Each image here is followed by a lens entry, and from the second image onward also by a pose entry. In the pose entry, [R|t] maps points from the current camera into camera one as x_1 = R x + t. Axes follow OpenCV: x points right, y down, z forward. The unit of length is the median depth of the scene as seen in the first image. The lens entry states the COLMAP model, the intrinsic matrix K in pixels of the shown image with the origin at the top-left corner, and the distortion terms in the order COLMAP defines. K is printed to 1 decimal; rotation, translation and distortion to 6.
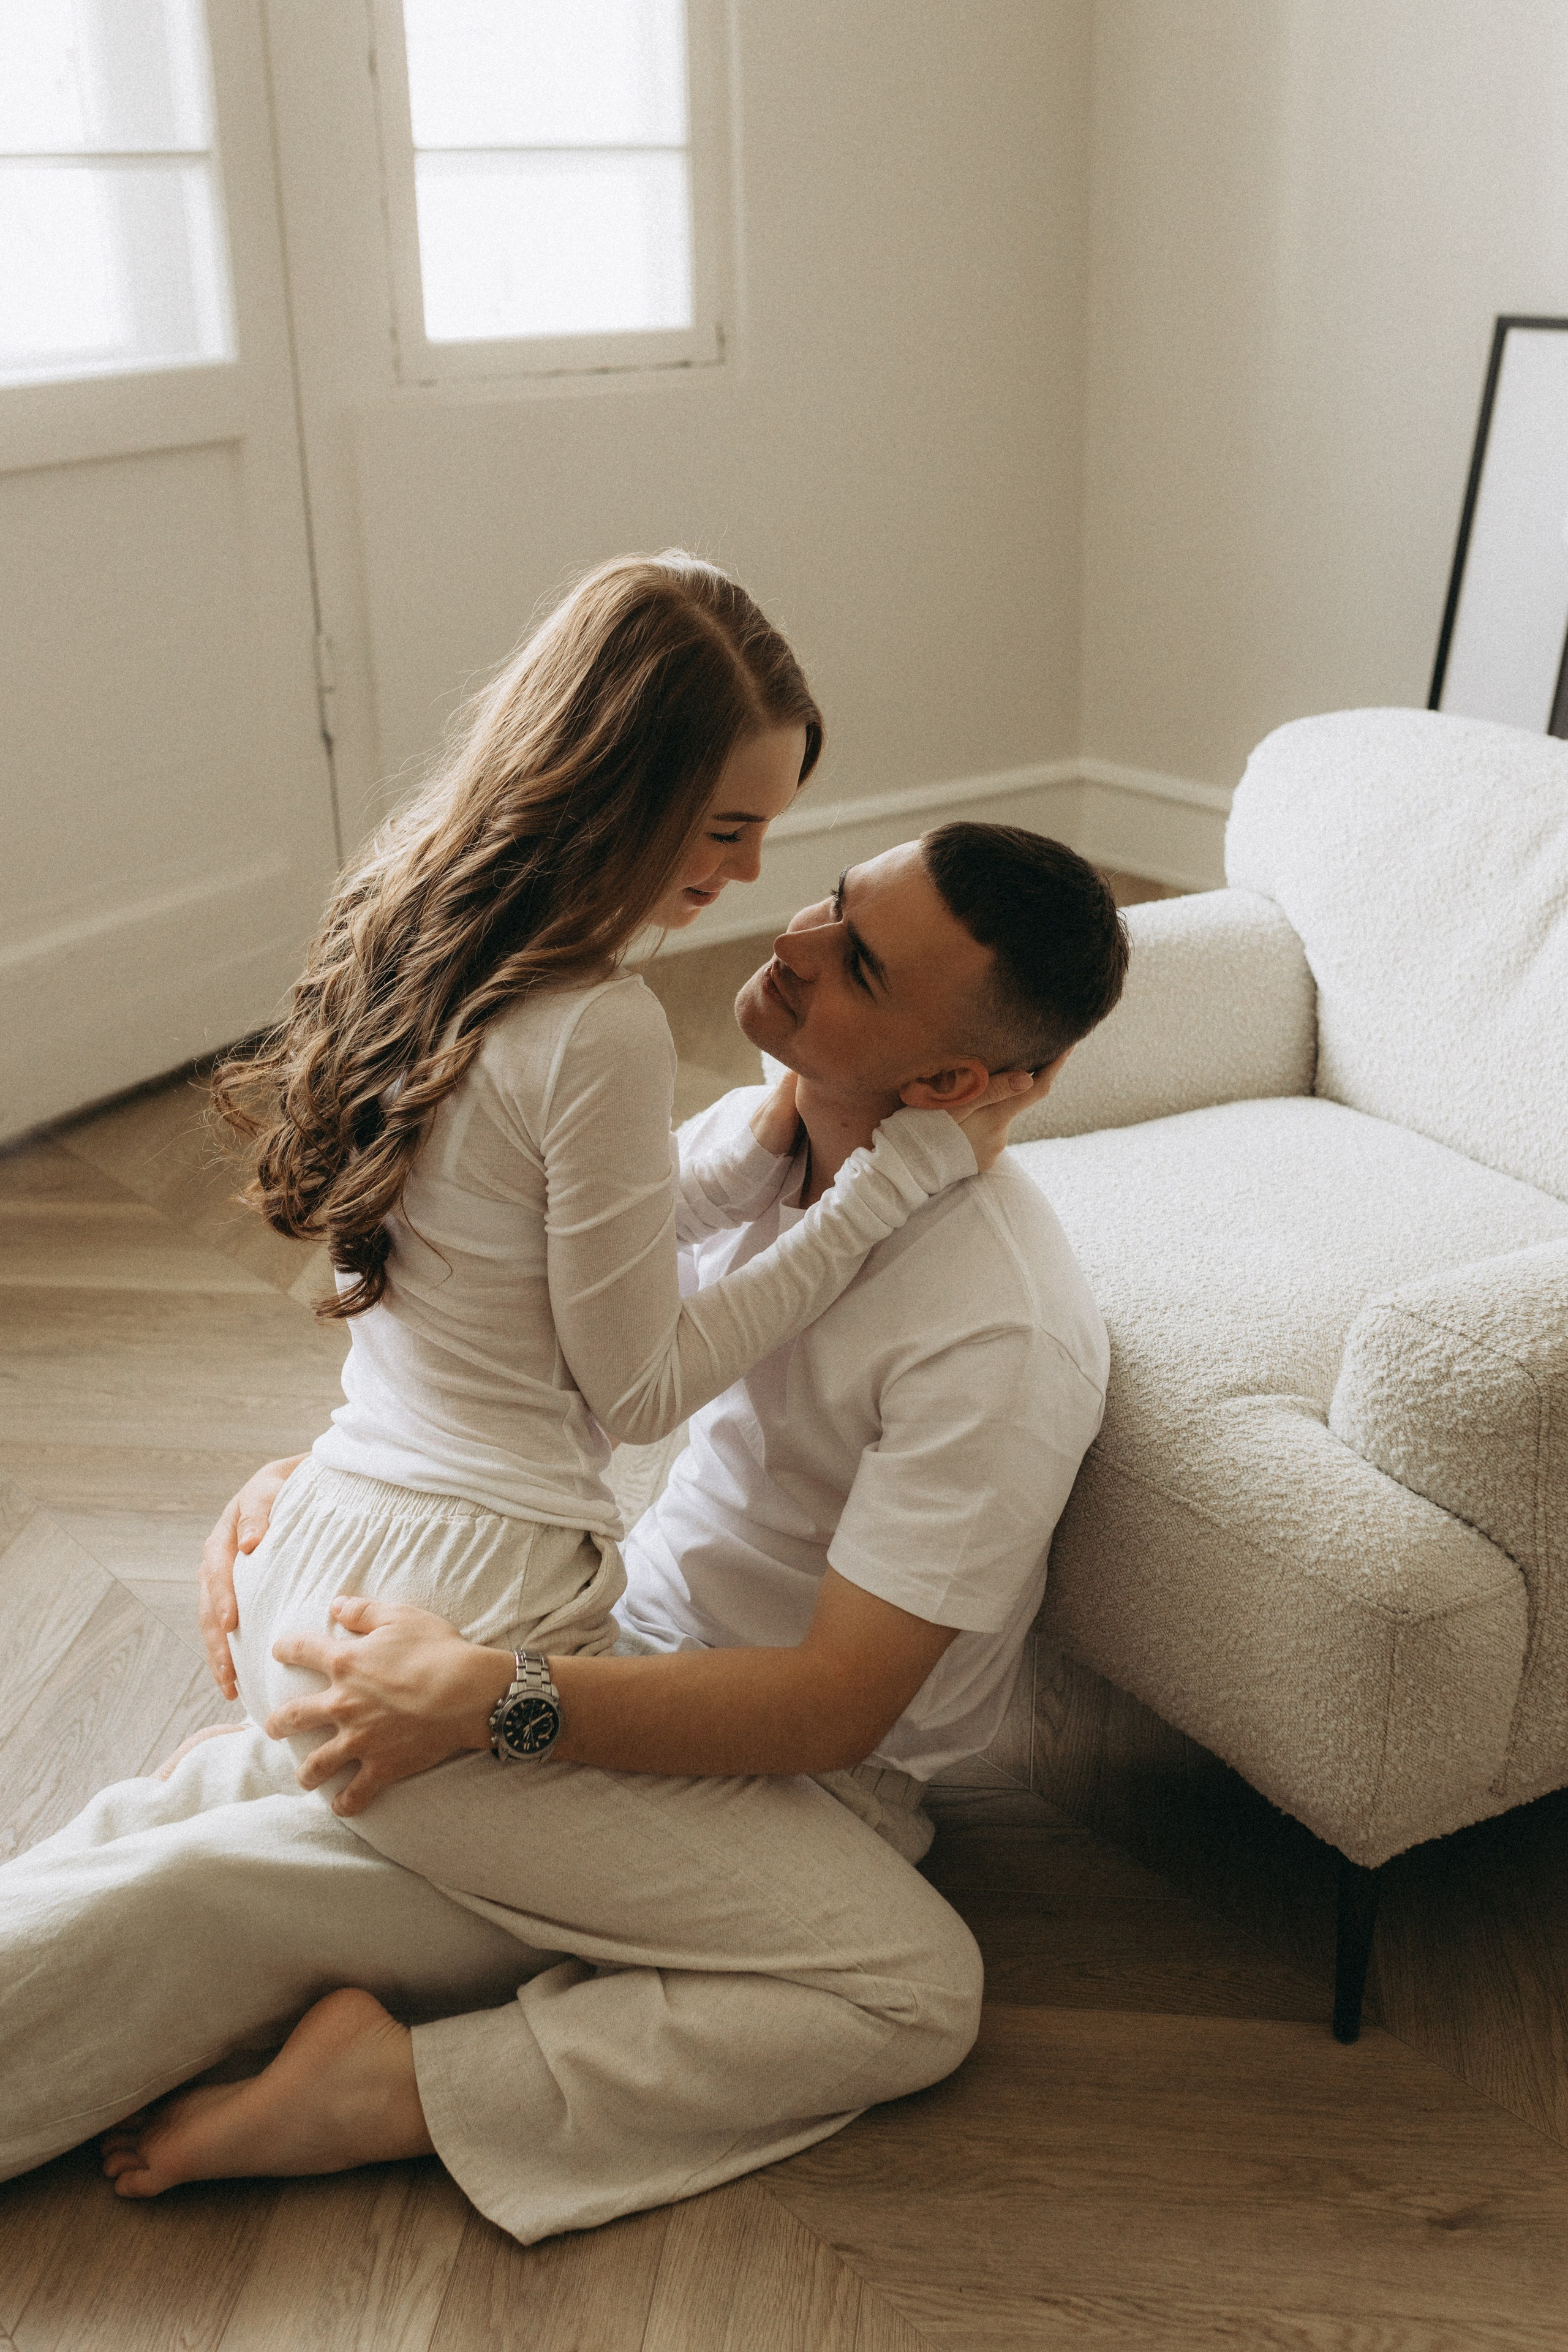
lens RADIAL K [[2330.5, 0, 784.0], [0, 2330.5, 1176.0], [0, 0, 1]] dist [0.000740, 0.003818]
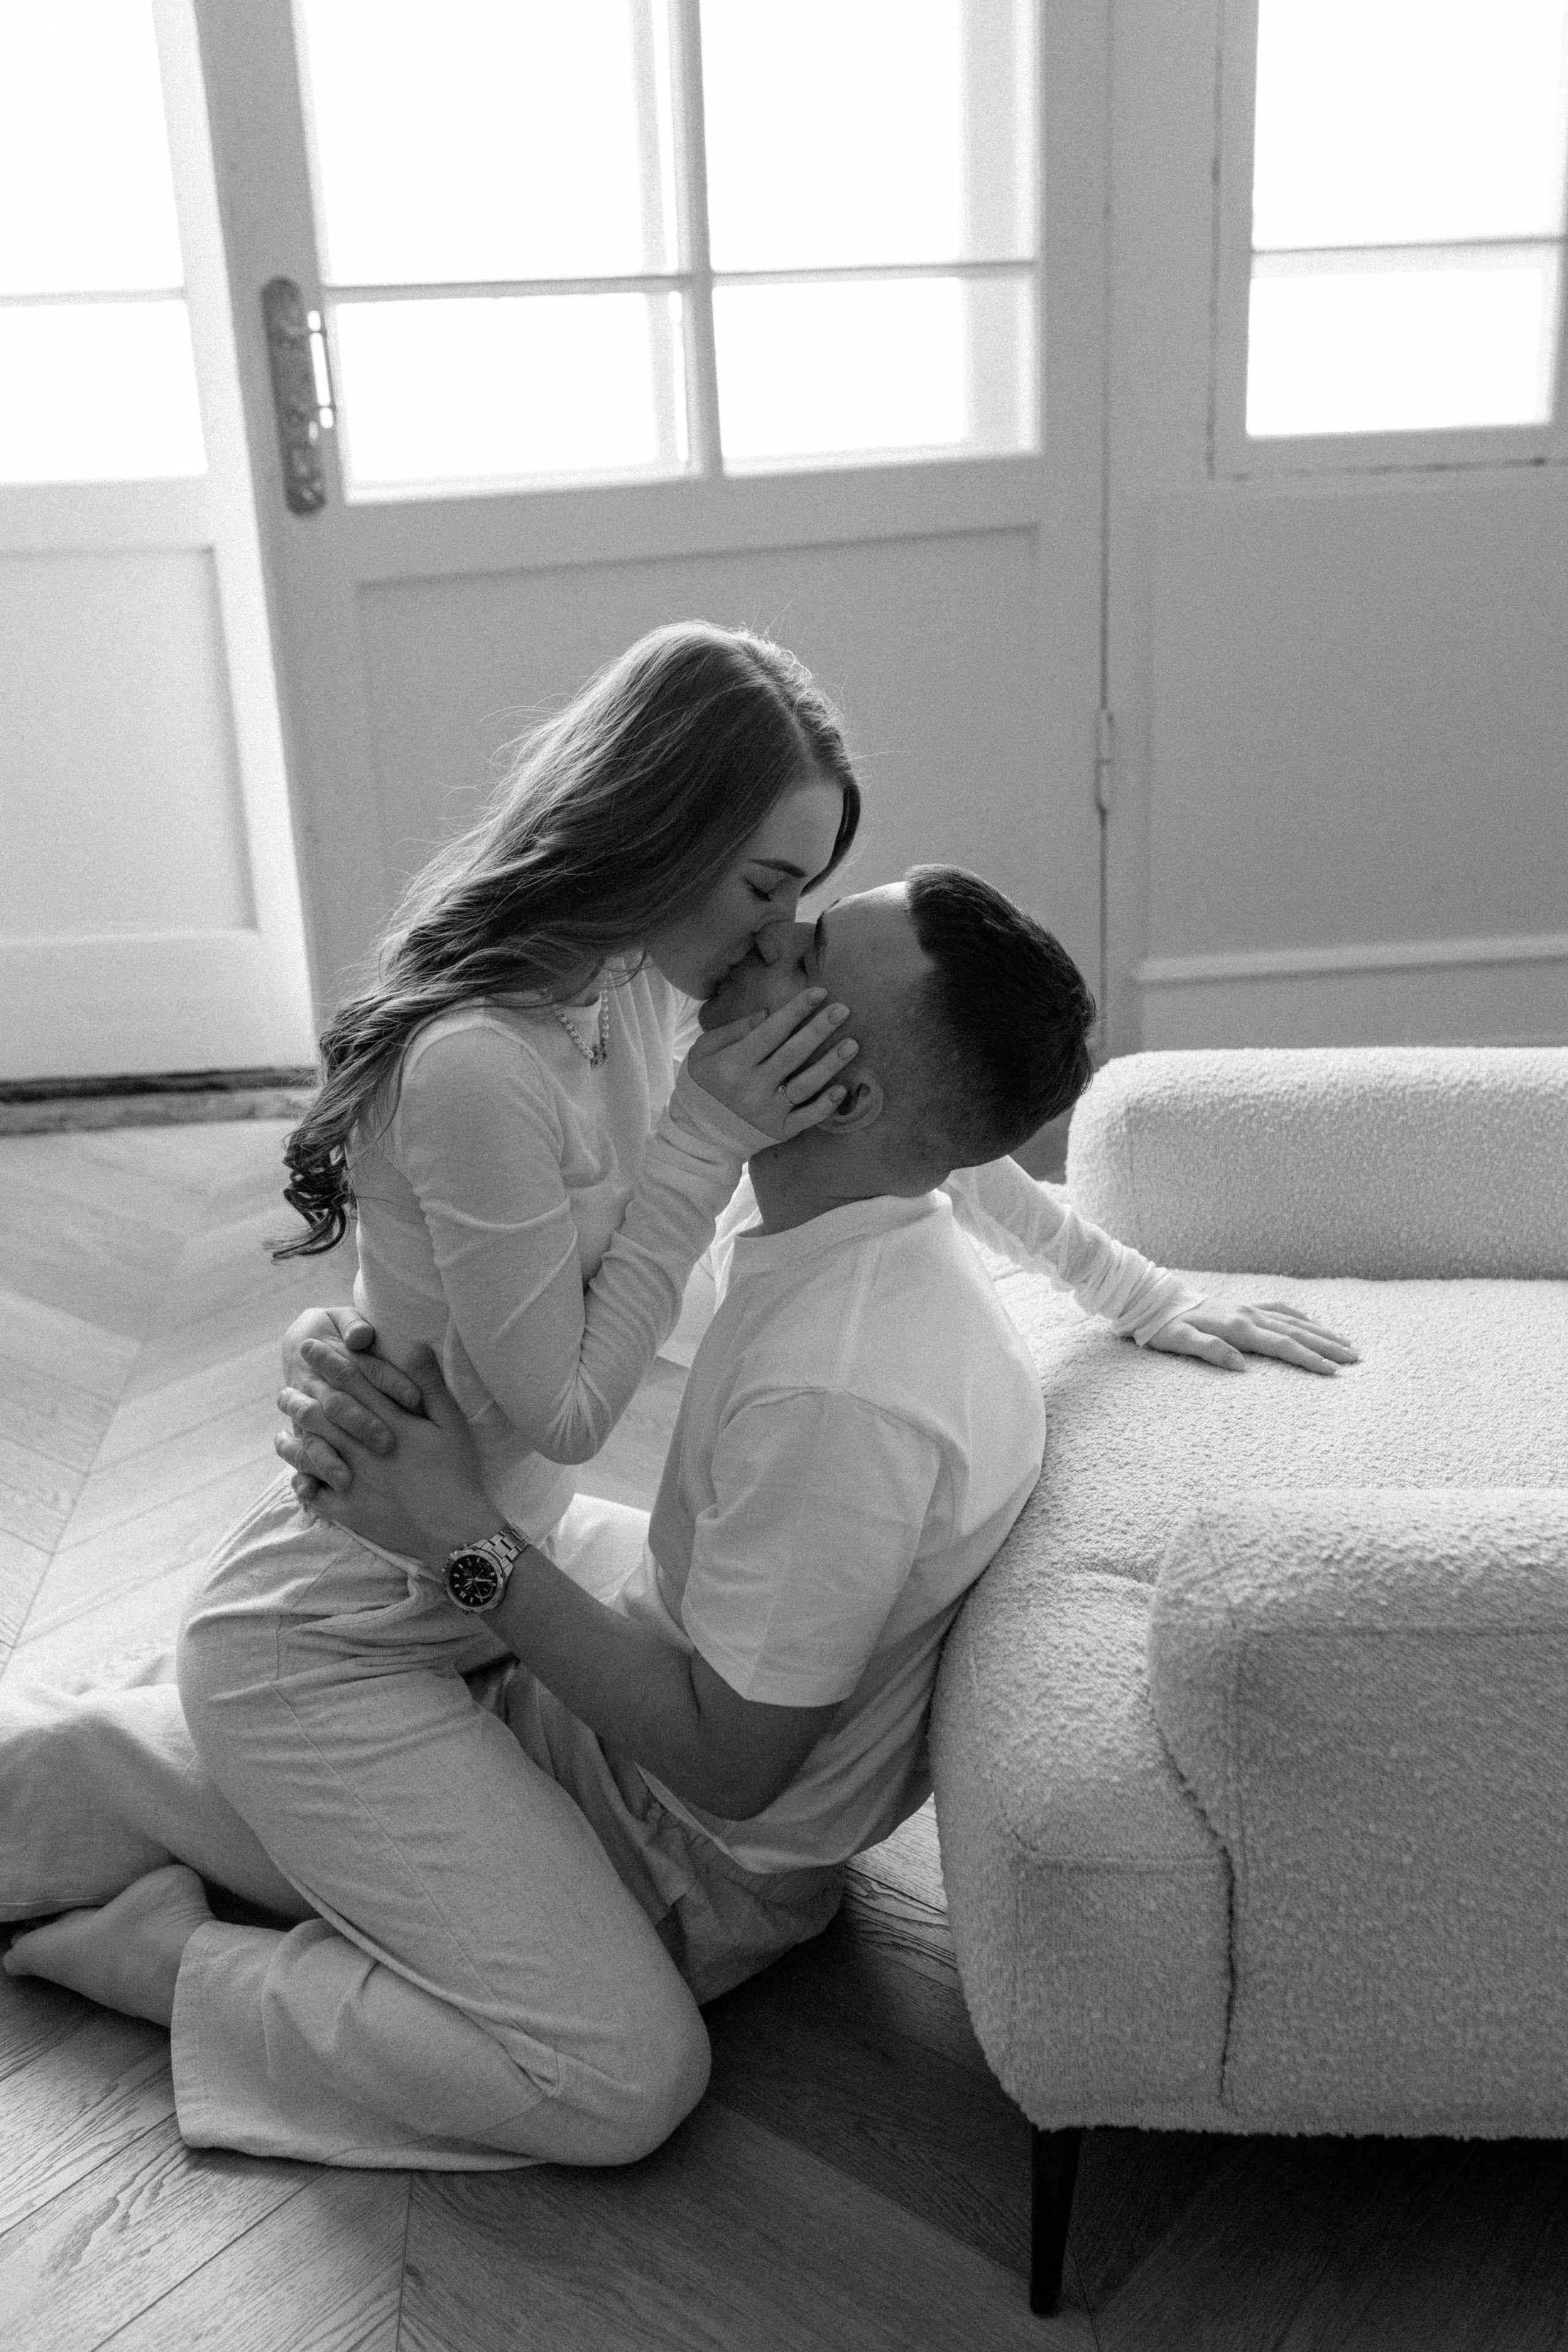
lens RADIAL K [[2157.4, 0, 784.0], [0, 2157.4, 1176.0], [0, 0, 1]] dist [-0.002111, -0.001402]
pose [[0.842913, 0.176460, -0.508290, 0.491631], [-0.187857, 0.981759, 0.029301, -0.057640], [0.504189, 0.070788, 0.860687, 0.218265]]
